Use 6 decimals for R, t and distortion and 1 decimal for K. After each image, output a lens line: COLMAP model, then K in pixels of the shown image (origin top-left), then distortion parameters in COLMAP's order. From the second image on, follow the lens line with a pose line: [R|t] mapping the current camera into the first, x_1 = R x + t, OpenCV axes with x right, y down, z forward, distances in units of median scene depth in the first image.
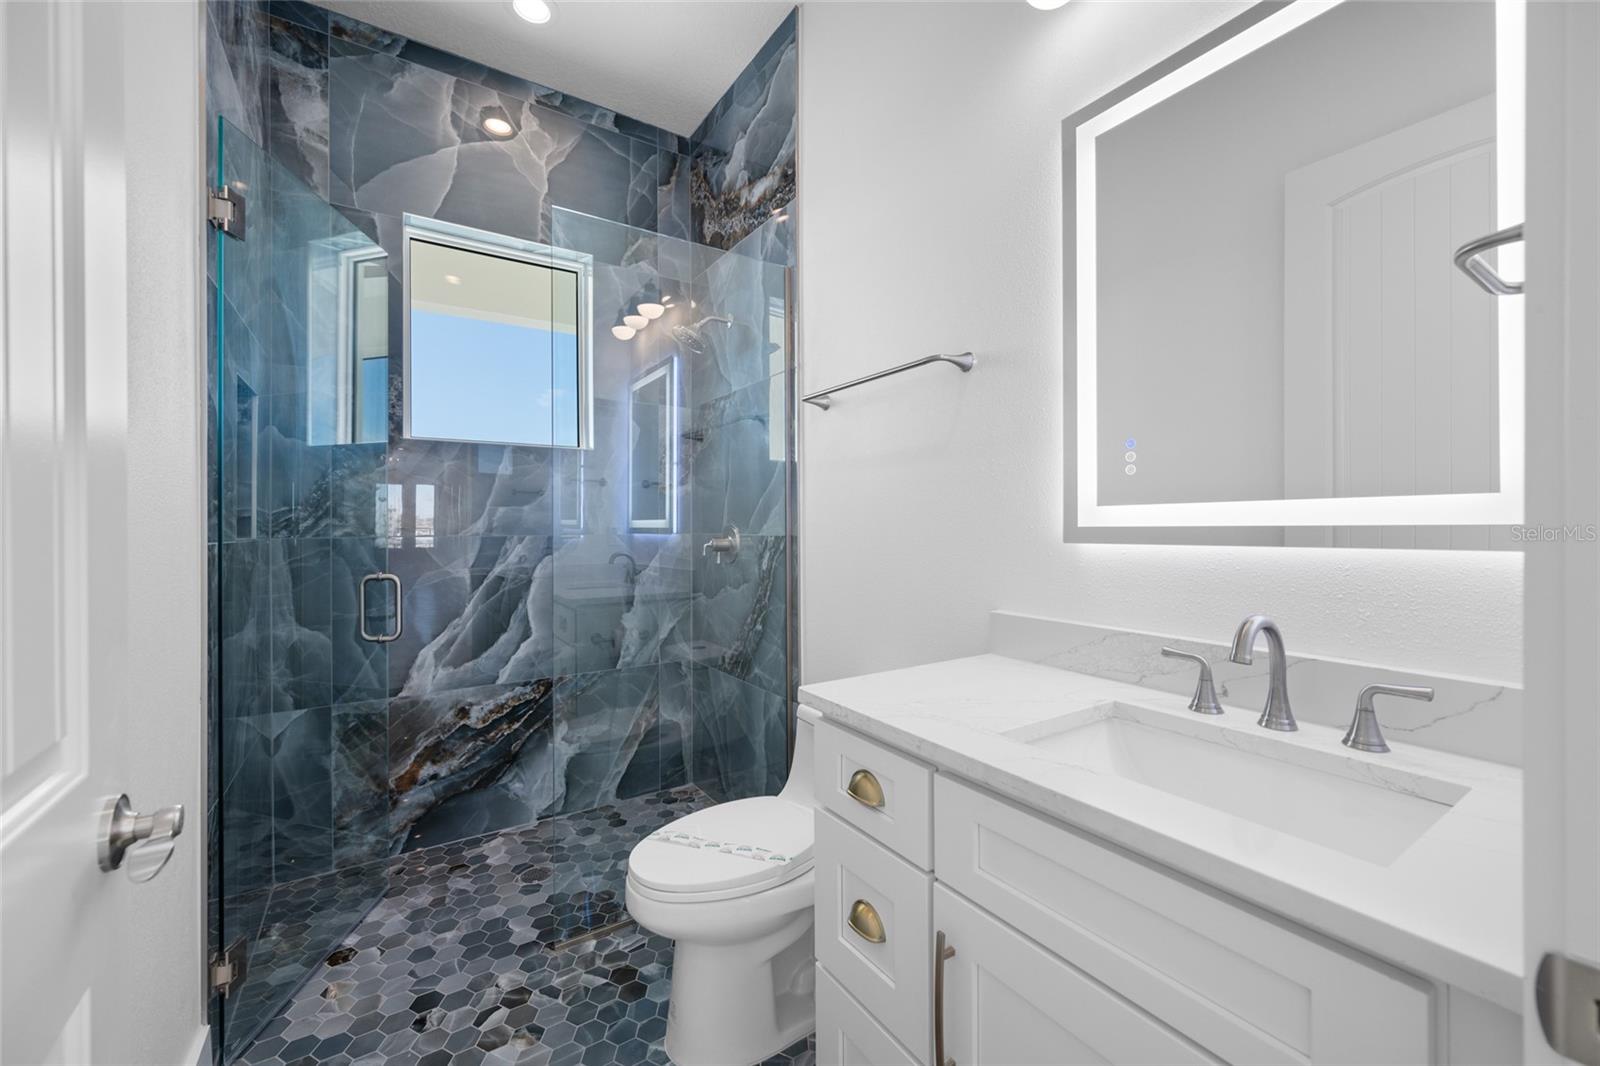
lens RADIAL K [[627.4, 0, 793.2], [0, 627.4, 525.2], [0, 0, 1]] dist [0.002977, -0.000190]
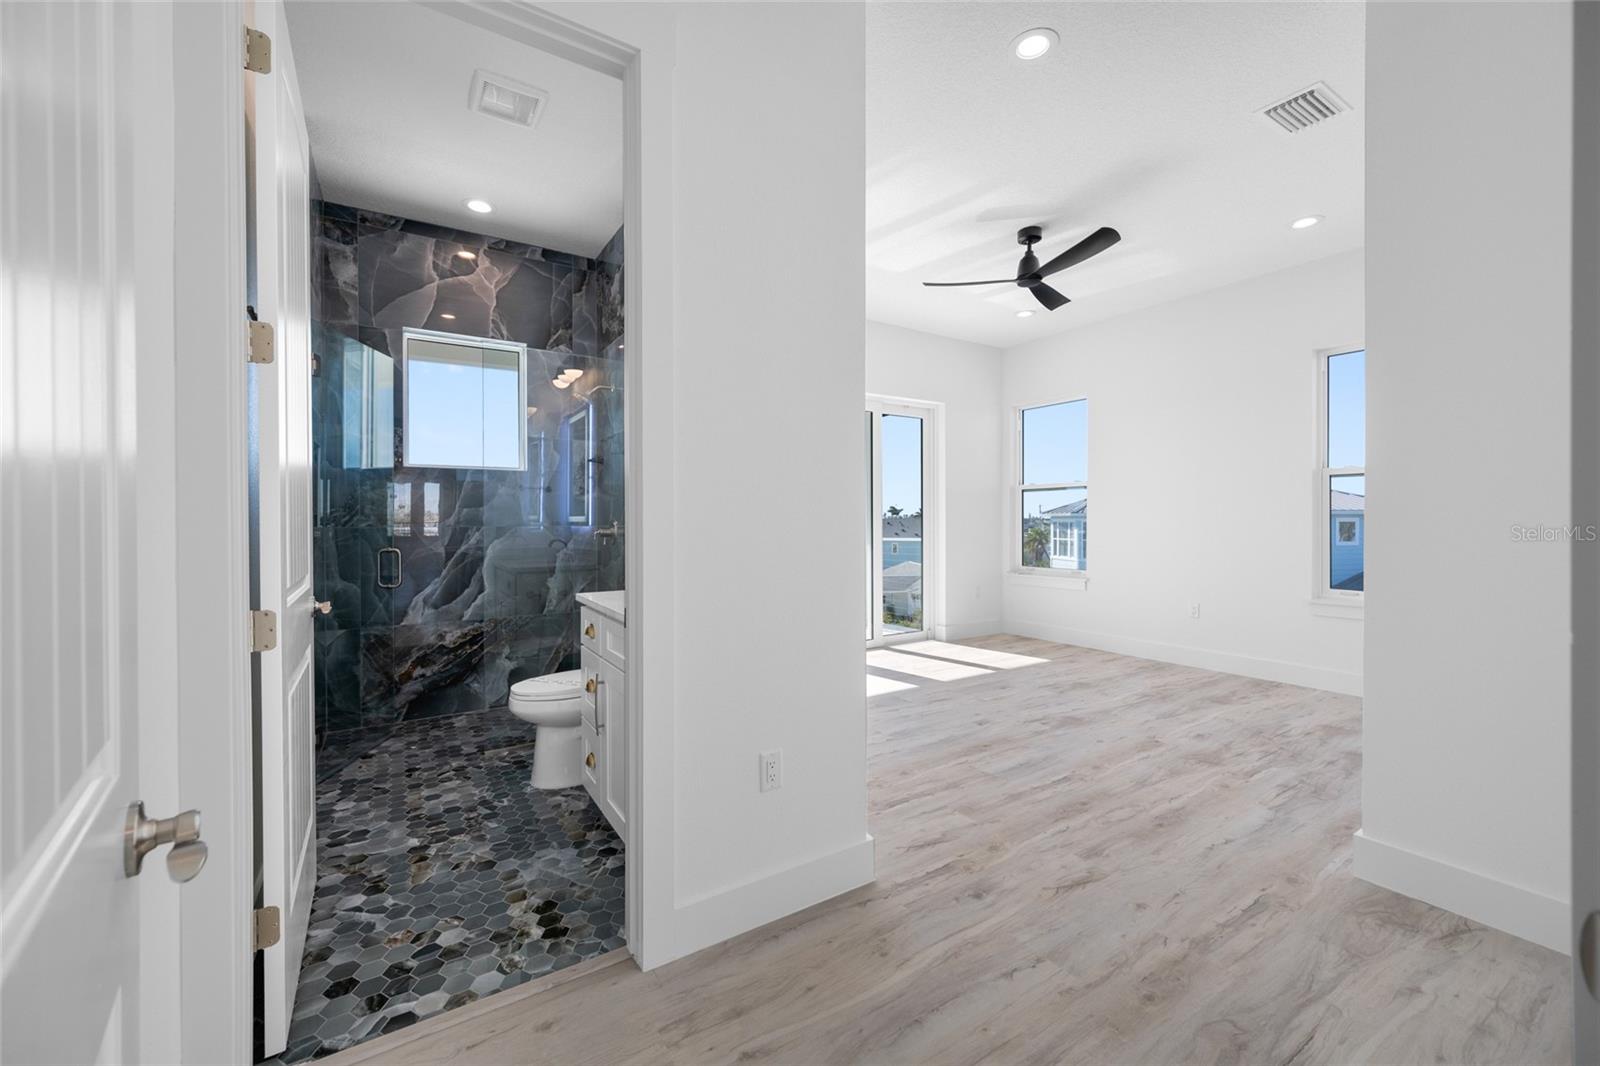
lens RADIAL K [[627.4, 0, 792.3], [0, 627.4, 521.9], [0, 0, 1]] dist [0.002977, -0.000190]
pose [[0.999885, 0.002233, -0.015007, 0.397864], [-0.002133, 0.999975, 0.006719, -0.008002], [0.015021, -0.006686, 0.999865, -0.591338]]
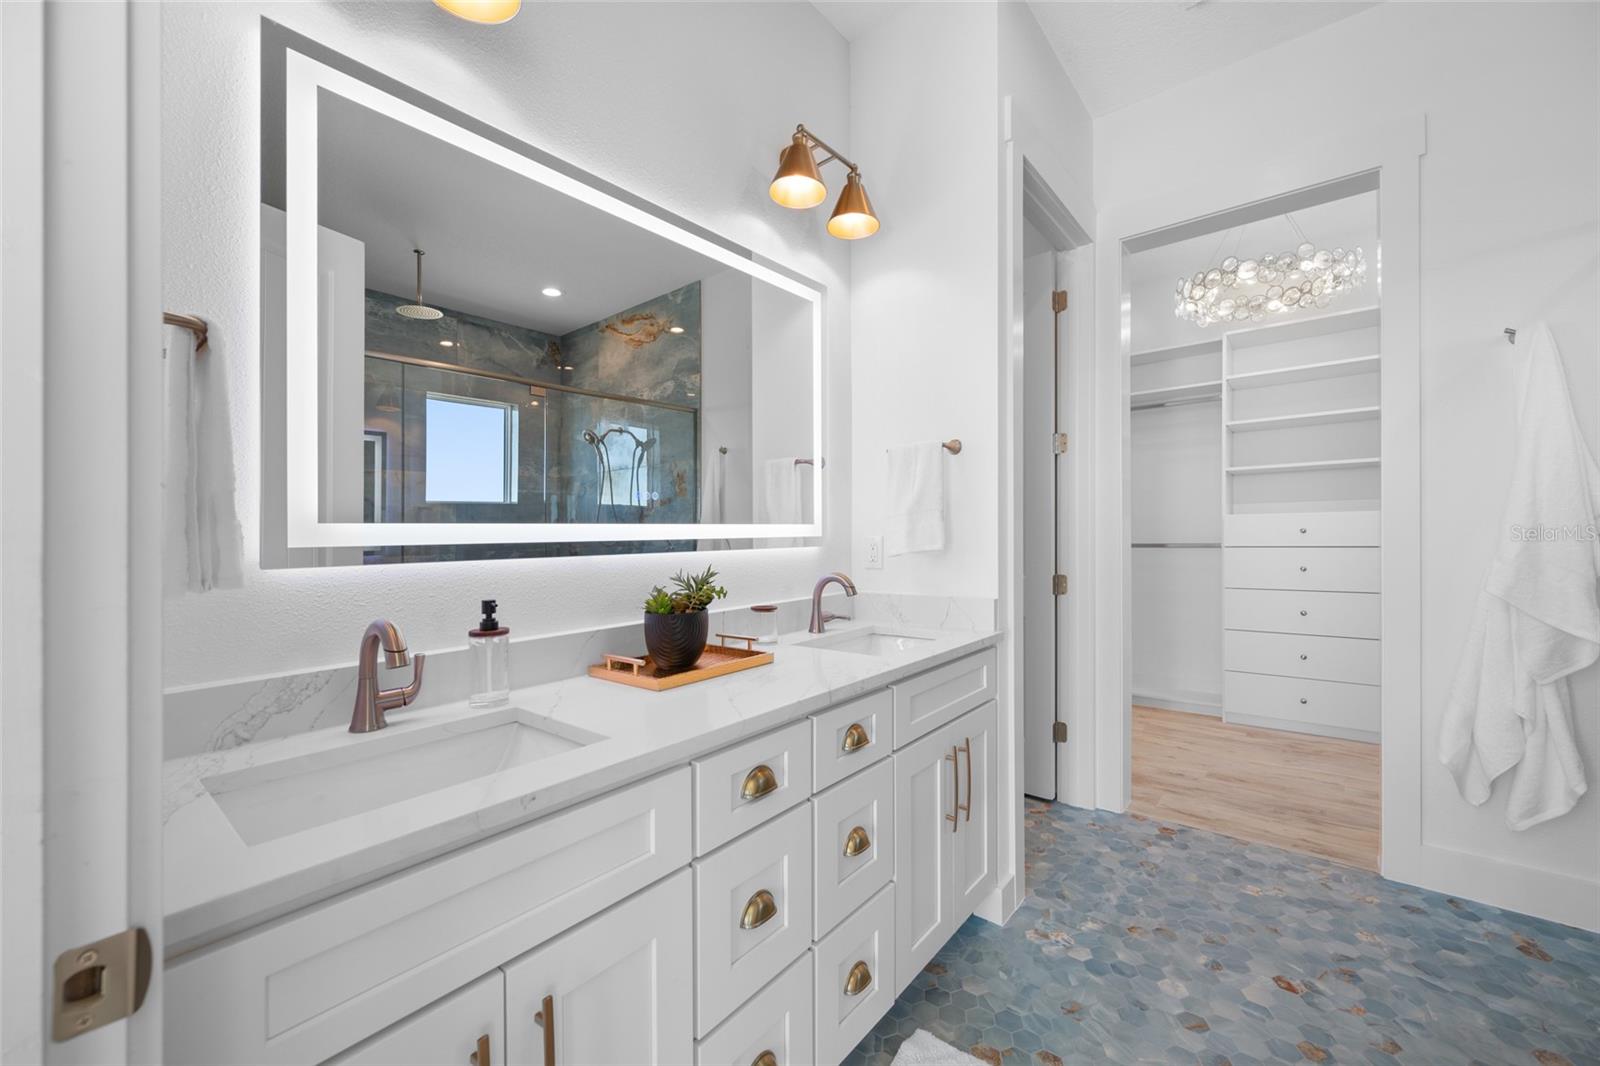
lens RADIAL K [[627.4, 0, 787.4], [0, 627.4, 525.2], [0, 0, 1]] dist [0.002977, -0.000190]
pose [[-0.269419, 0.025588, 0.962683, -0.224838], [0.017884, 0.999607, -0.021565, 0.001207], [-0.962857, 0.011406, -0.269771, 0.290047]]
